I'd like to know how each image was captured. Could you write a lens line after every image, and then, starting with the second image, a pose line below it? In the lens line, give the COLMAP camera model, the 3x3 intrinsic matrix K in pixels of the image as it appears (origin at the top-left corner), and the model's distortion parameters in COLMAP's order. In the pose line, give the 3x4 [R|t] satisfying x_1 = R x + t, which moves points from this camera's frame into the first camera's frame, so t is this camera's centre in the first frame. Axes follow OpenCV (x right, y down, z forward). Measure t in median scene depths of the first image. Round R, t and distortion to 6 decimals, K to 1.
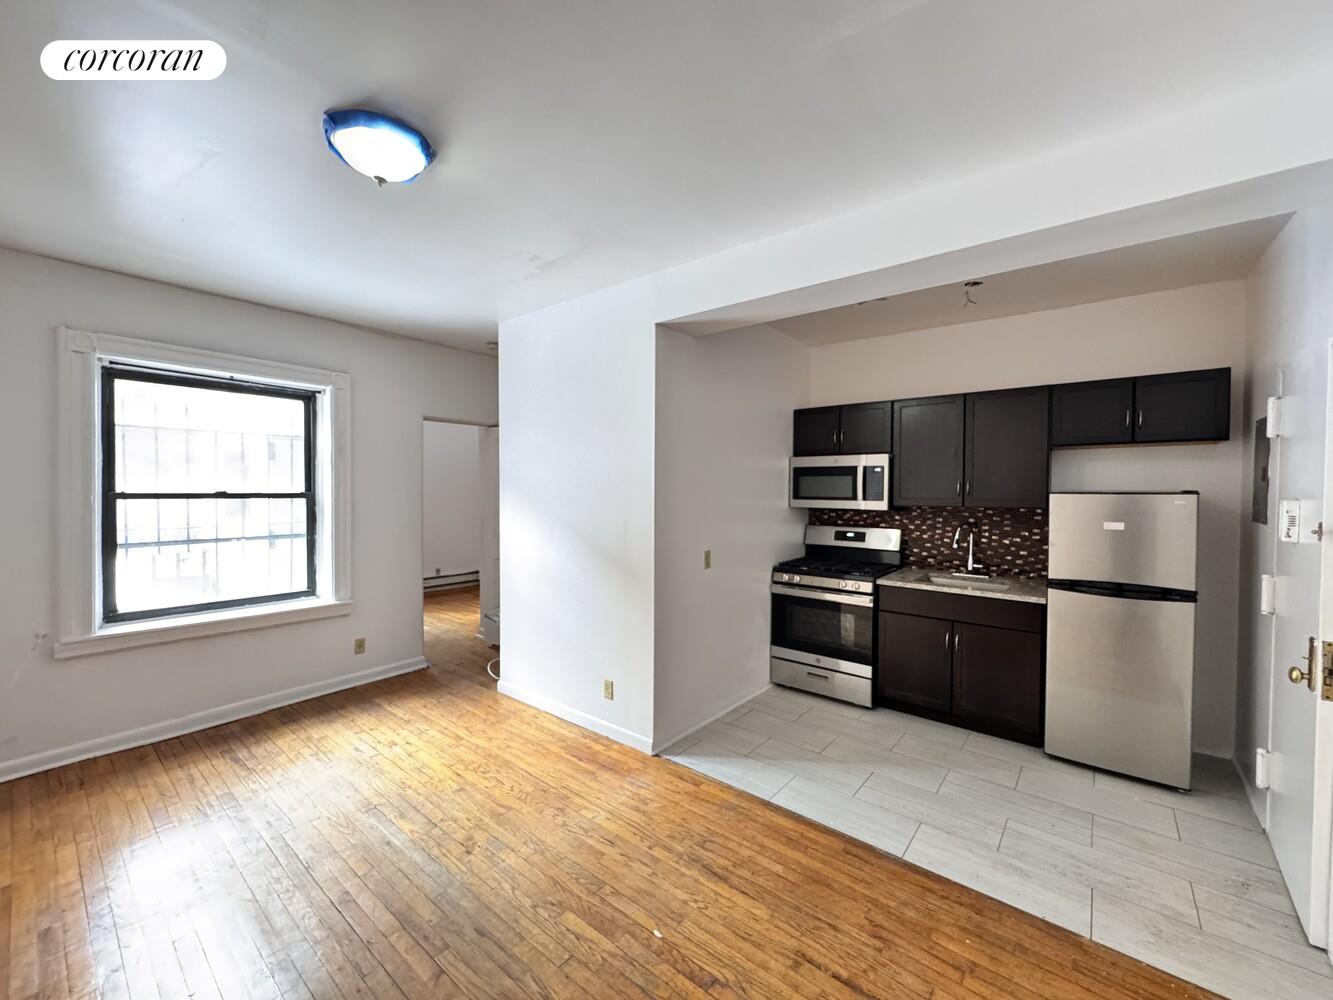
lens RADIAL K [[537.1, 0, 666.5], [0, 537.1, 500.0], [0, 0, 1]] dist [-0.001091, -0.000022]
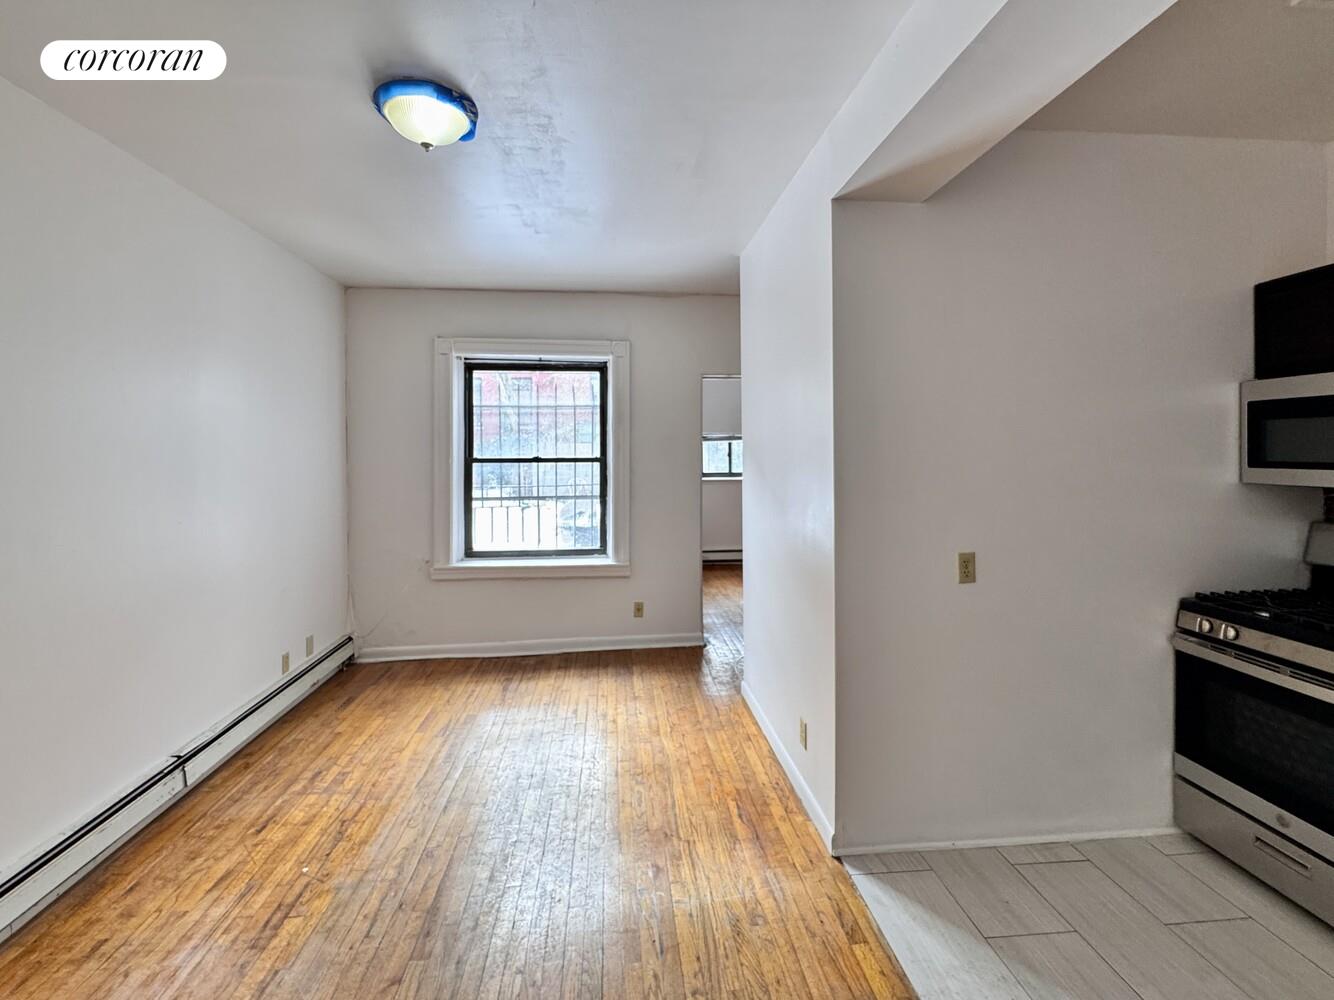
lens RADIAL K [[596.0, 0, 661.0], [0, 596.0, 460.3], [0, 0, 1]] dist [-0.000844, -0.000187]
pose [[0.697607, -0.000196, -0.716480, 0.332722], [-0.003969, 0.999984, -0.004138, -0.004519], [0.716469, 0.005731, 0.697595, 0.321856]]
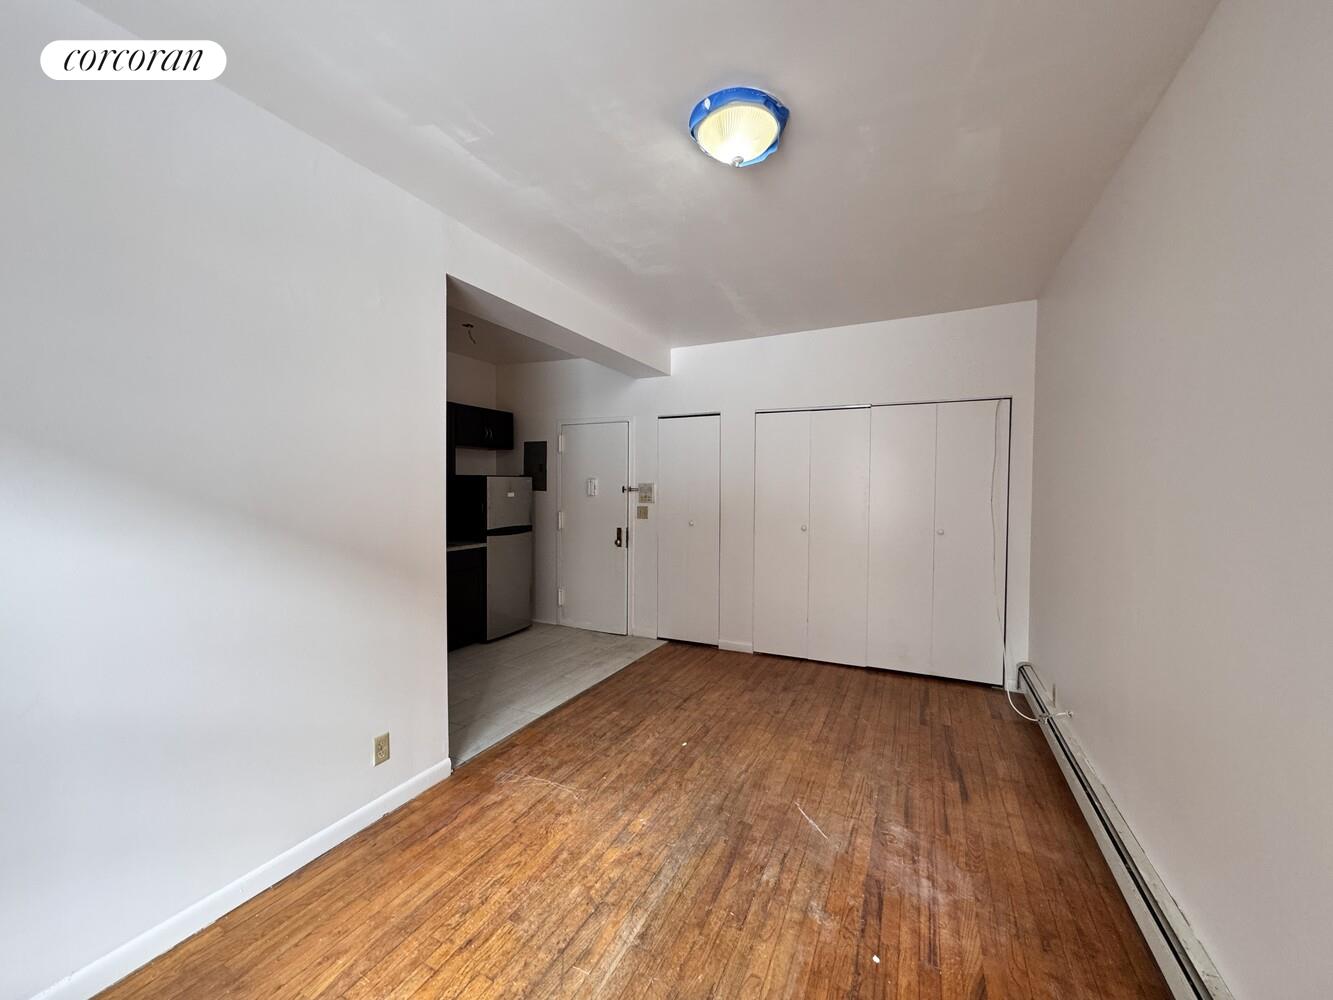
lens RADIAL K [[537.1, 0, 666.5], [0, 537.1, 500.0], [0, 0, 1]] dist [-0.001091, -0.000022]
pose [[-0.246399, -0.031007, 0.968672, -0.890499], [0.015012, 0.999246, 0.035805, 0.008186], [-0.969052, 0.023364, -0.245747, 0.824239]]
